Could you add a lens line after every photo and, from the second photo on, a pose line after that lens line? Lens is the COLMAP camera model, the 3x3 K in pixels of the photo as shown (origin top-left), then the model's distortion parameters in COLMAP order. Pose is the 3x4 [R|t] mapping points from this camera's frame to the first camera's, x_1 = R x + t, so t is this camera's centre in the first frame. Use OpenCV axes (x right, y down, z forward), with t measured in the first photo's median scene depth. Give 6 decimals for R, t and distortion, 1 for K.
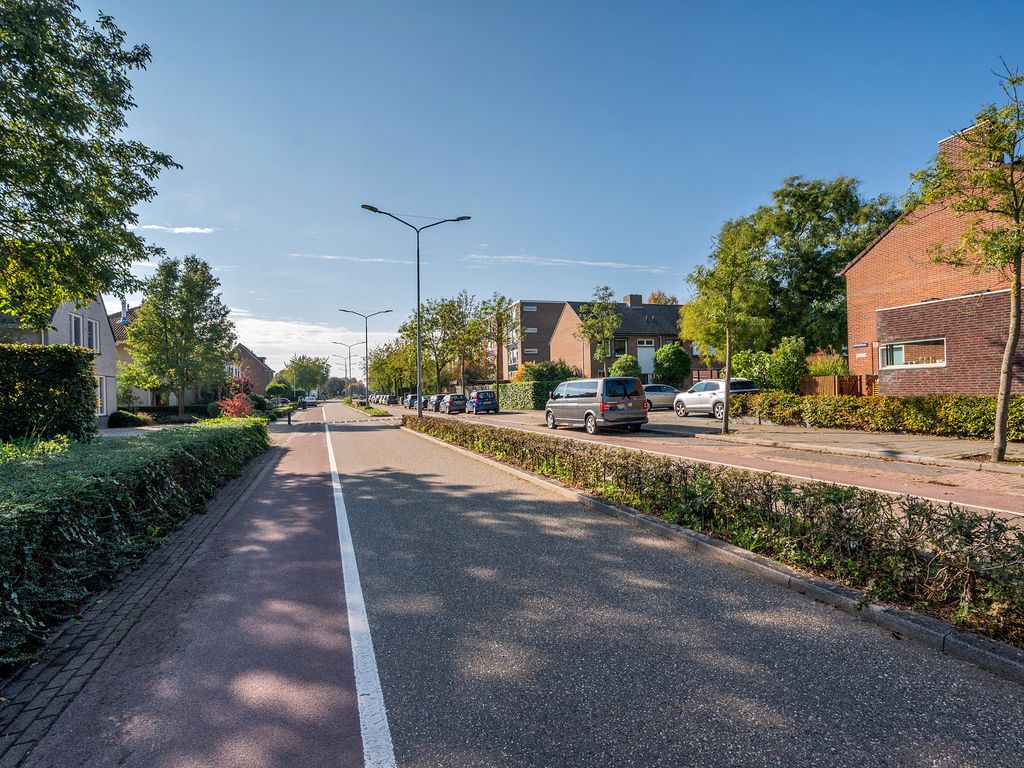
lens RADIAL K [[549.1, 0, 516.1], [0, 549.1, 388.3], [0, 0, 1]] dist [0.003105, -0.000353]
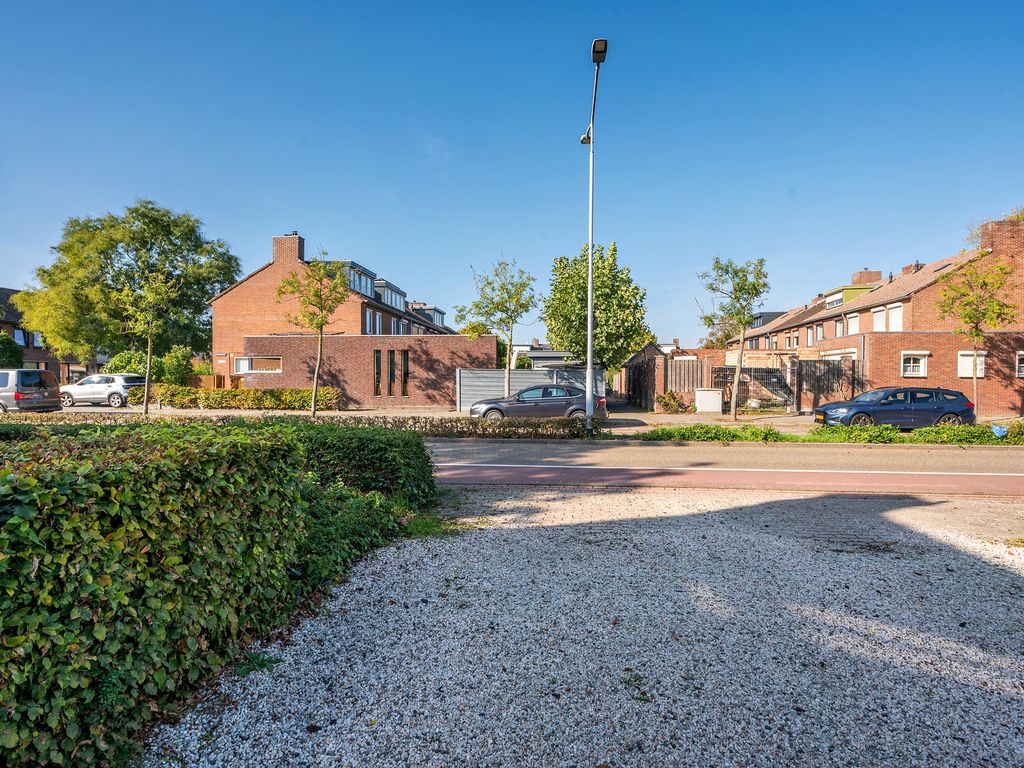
lens RADIAL K [[549.1, 0, 517.2], [0, 549.1, 386.0], [0, 0, 1]] dist [0.003105, -0.000353]
pose [[0.404734, 0.019653, 0.914223, -0.387172], [-0.018030, 0.999746, -0.013510, 0.009988], [-0.914257, -0.011015, 0.404986, -0.305656]]
